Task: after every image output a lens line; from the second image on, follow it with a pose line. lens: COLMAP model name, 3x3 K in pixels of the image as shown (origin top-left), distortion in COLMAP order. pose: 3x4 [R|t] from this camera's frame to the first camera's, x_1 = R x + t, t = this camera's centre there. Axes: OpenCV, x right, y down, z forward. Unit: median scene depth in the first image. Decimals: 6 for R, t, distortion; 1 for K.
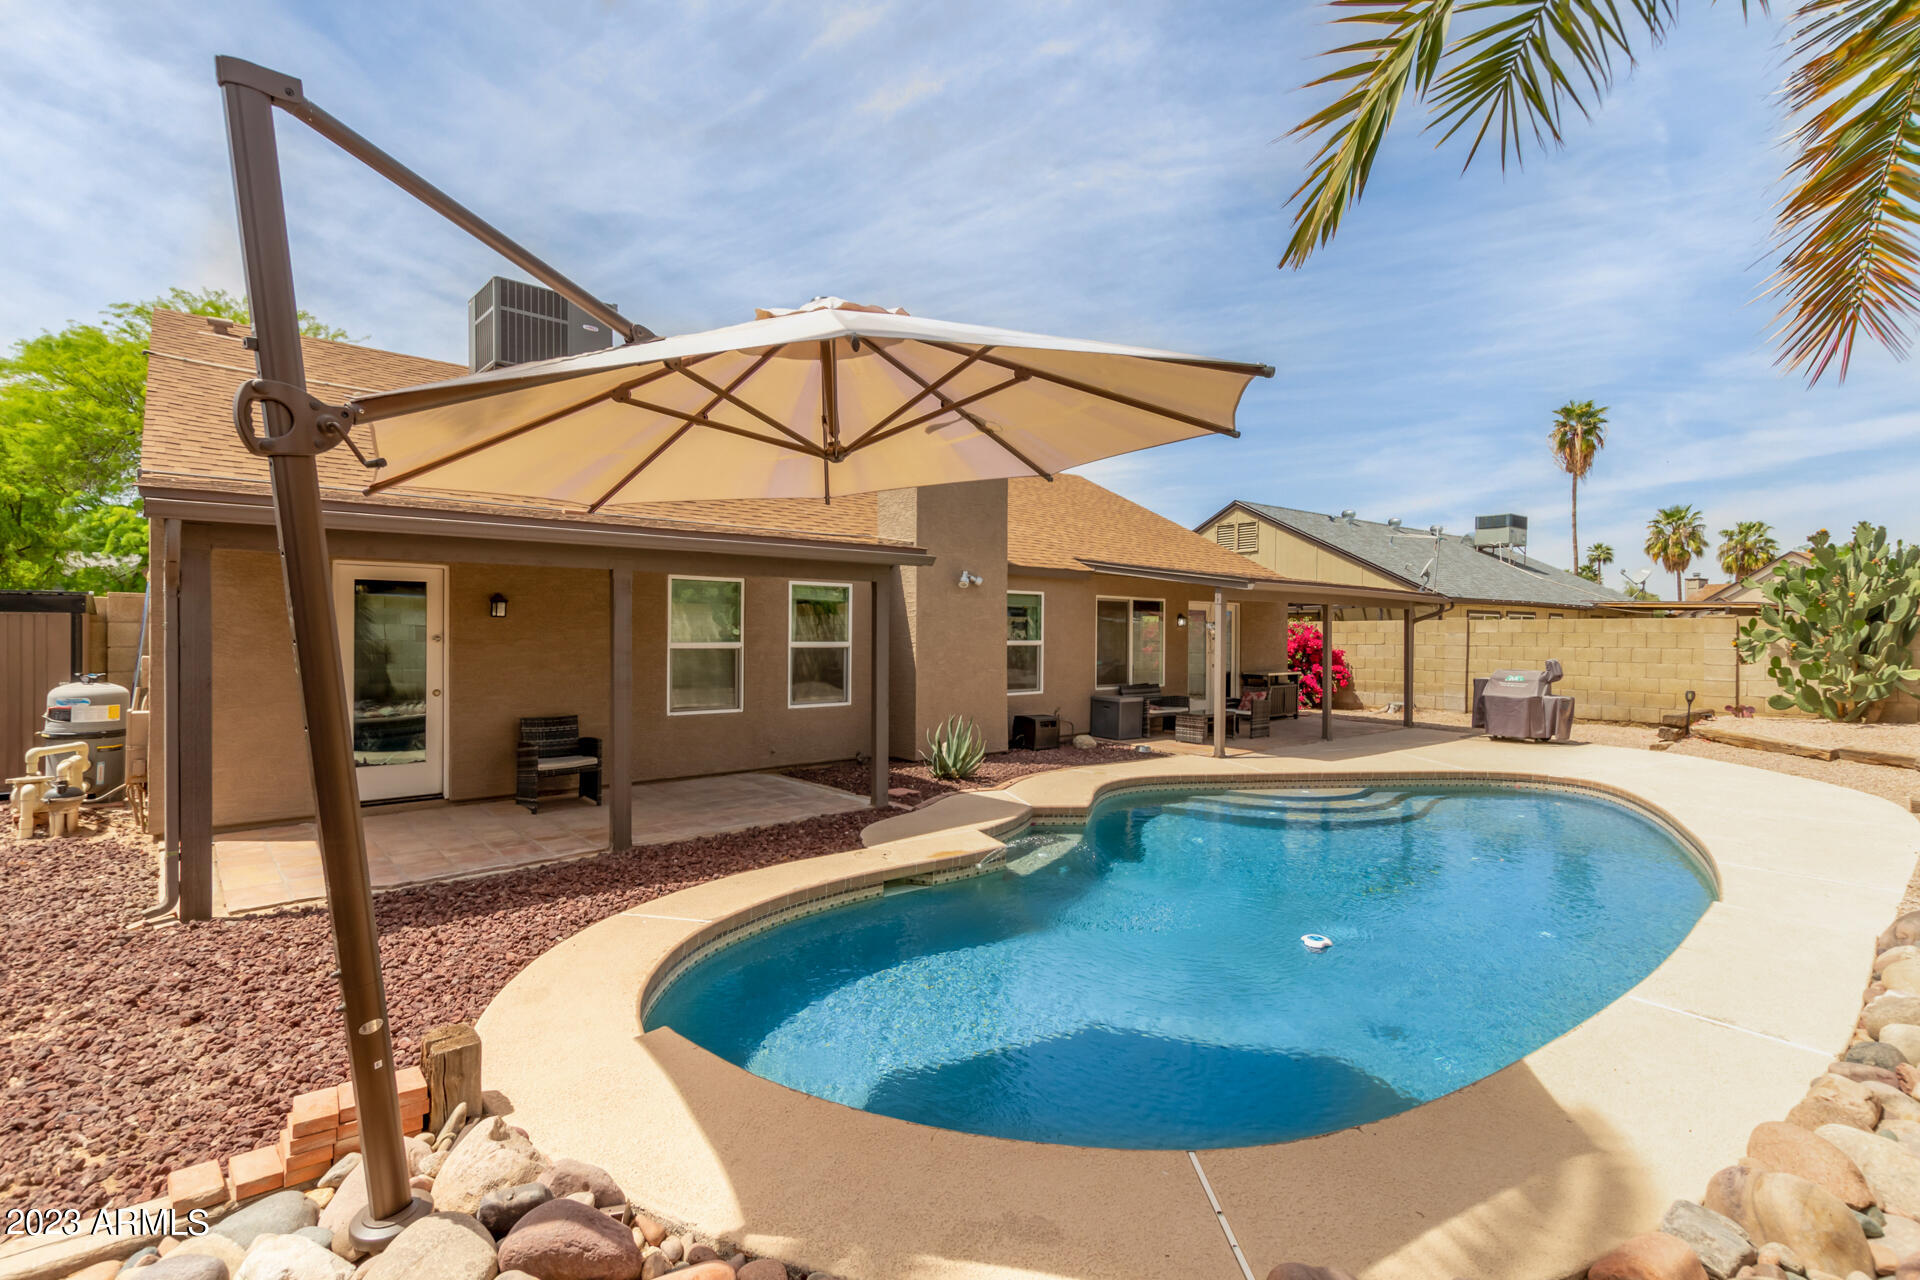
lens RADIAL K [[893.2, 0, 966.2], [0, 893.2, 629.1], [0, 0, 1]] dist [0.004771, 0.000069]
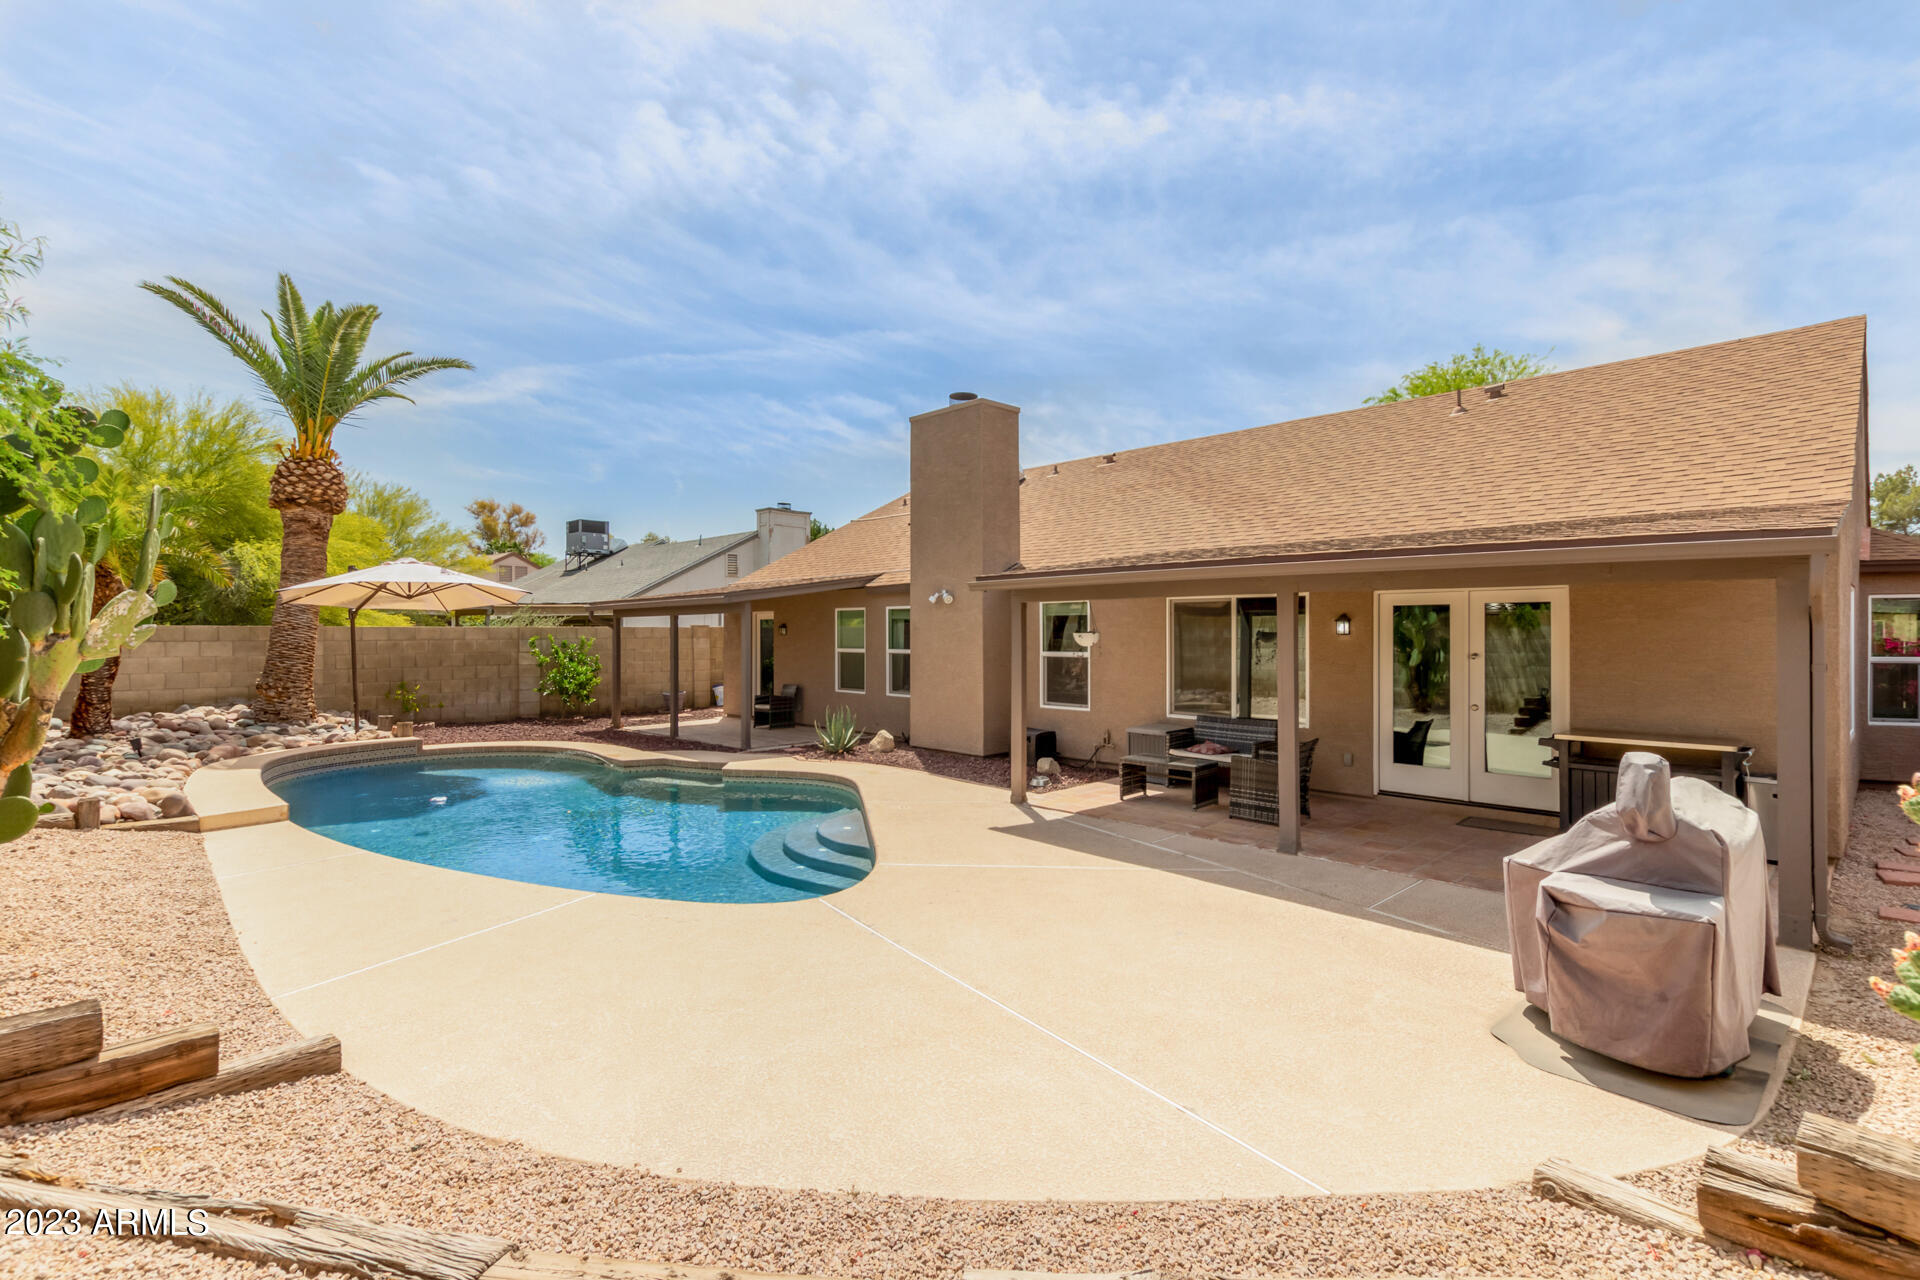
lens RADIAL K [[893.2, 0, 957.3], [0, 893.2, 641.6], [0, 0, 1]] dist [0.004771, 0.000069]
pose [[0.051499, -0.007531, -0.998645, 0.720179], [-0.007886, 0.999937, -0.007948, 0.007239], [0.998642, 0.008285, 0.051437, 0.587398]]
